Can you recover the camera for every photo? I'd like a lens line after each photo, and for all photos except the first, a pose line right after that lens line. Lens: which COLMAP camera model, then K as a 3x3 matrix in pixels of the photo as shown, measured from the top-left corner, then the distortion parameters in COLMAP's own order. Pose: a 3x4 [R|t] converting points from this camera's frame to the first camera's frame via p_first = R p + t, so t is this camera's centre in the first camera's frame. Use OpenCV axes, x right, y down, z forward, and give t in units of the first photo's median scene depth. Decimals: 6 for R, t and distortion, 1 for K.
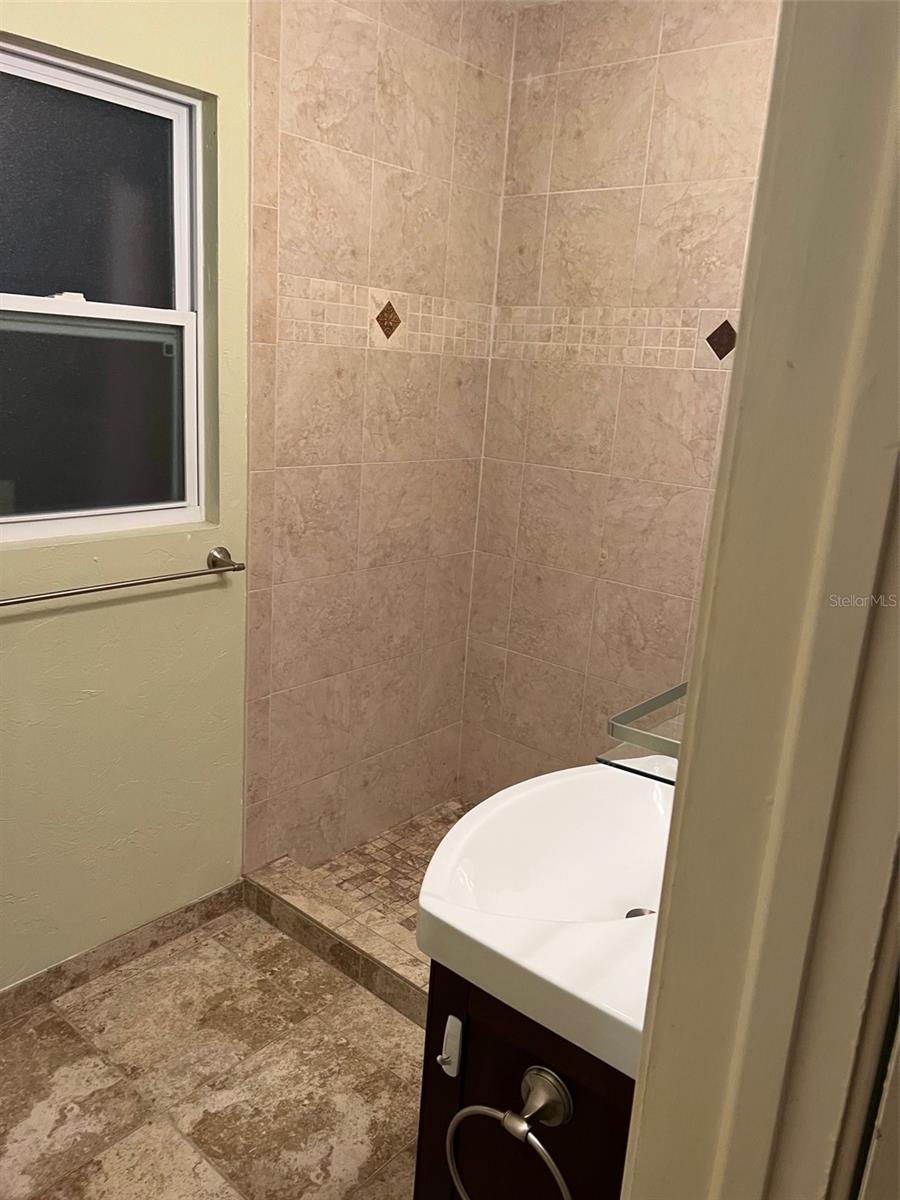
lens RADIAL K [[899.9, 0, 456.6], [0, 899.9, 606.6], [0, 0, 1]] dist [0.068130, -0.062596]
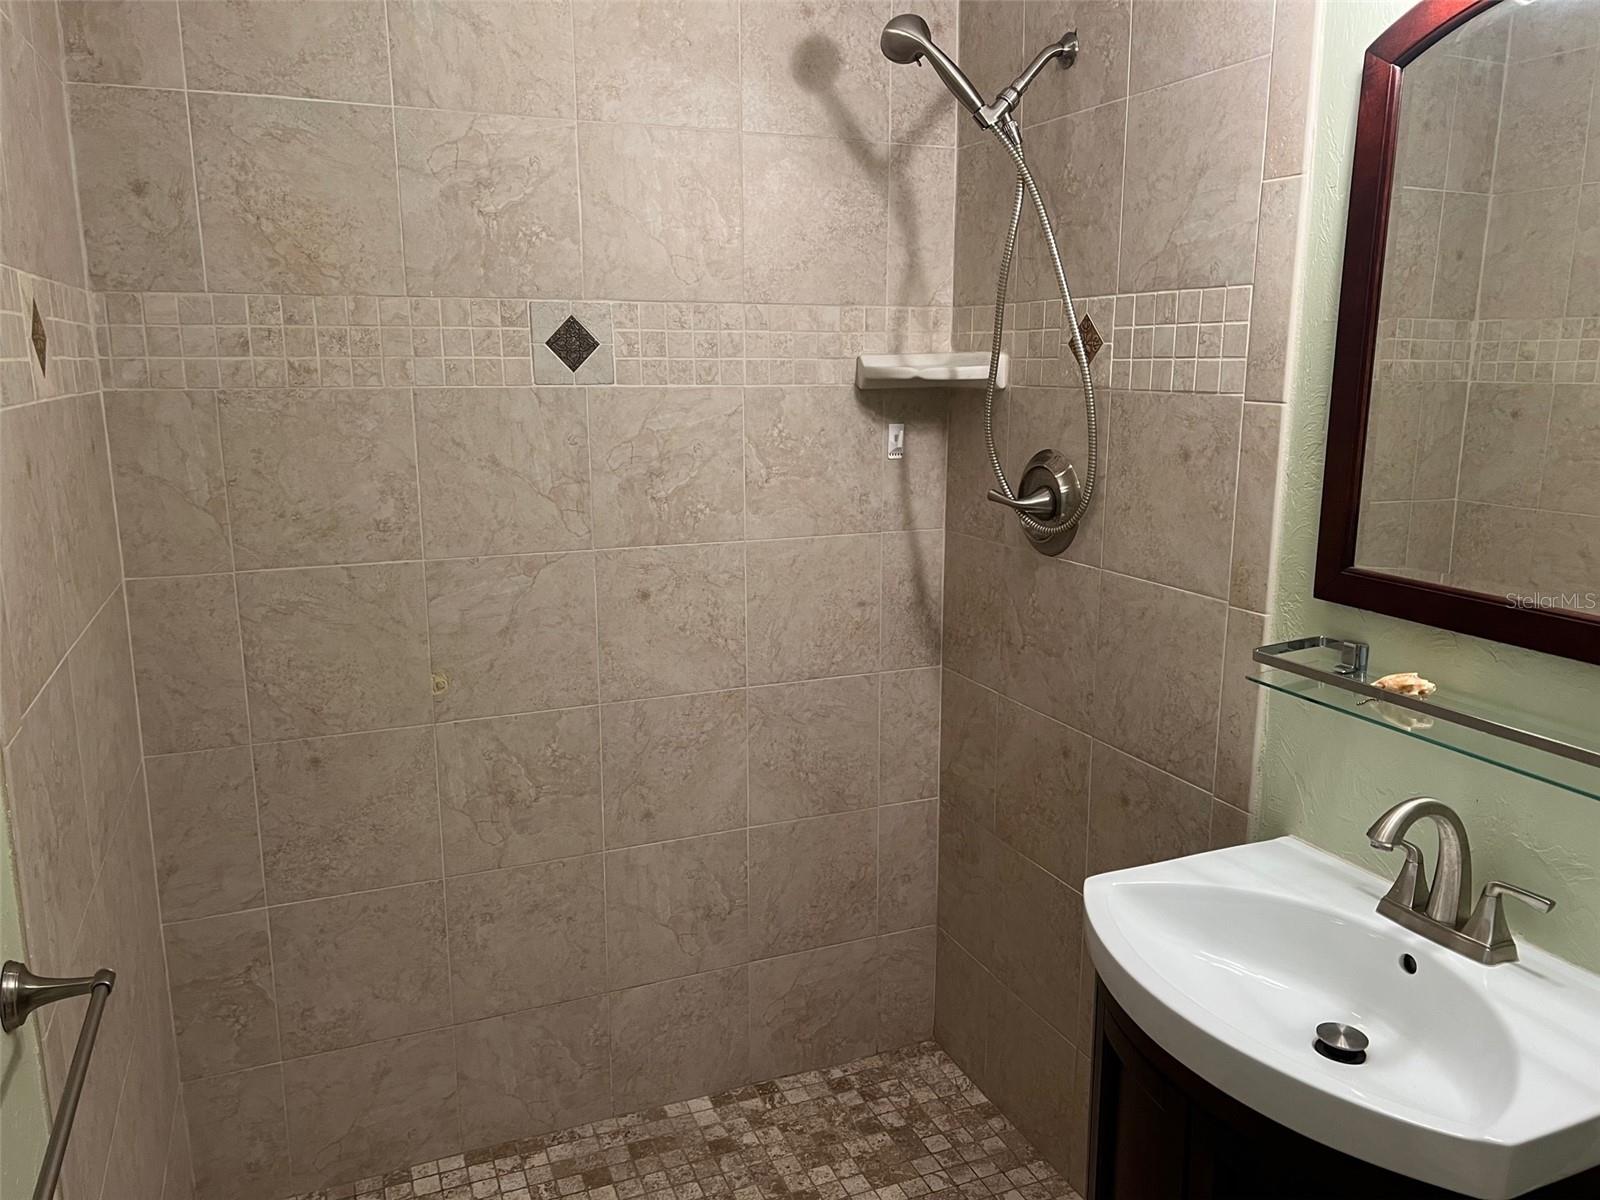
lens RADIAL K [[1199.9, 0, 799.8], [0, 1199.9, 613.0], [0, 0, 1]] dist [0.068130, -0.062596]
pose [[0.471515, -0.252841, 0.844834, -0.426882], [0.262098, 0.954905, 0.139502, -0.161516], [-0.842008, 0.155652, 0.516521, 0.362254]]
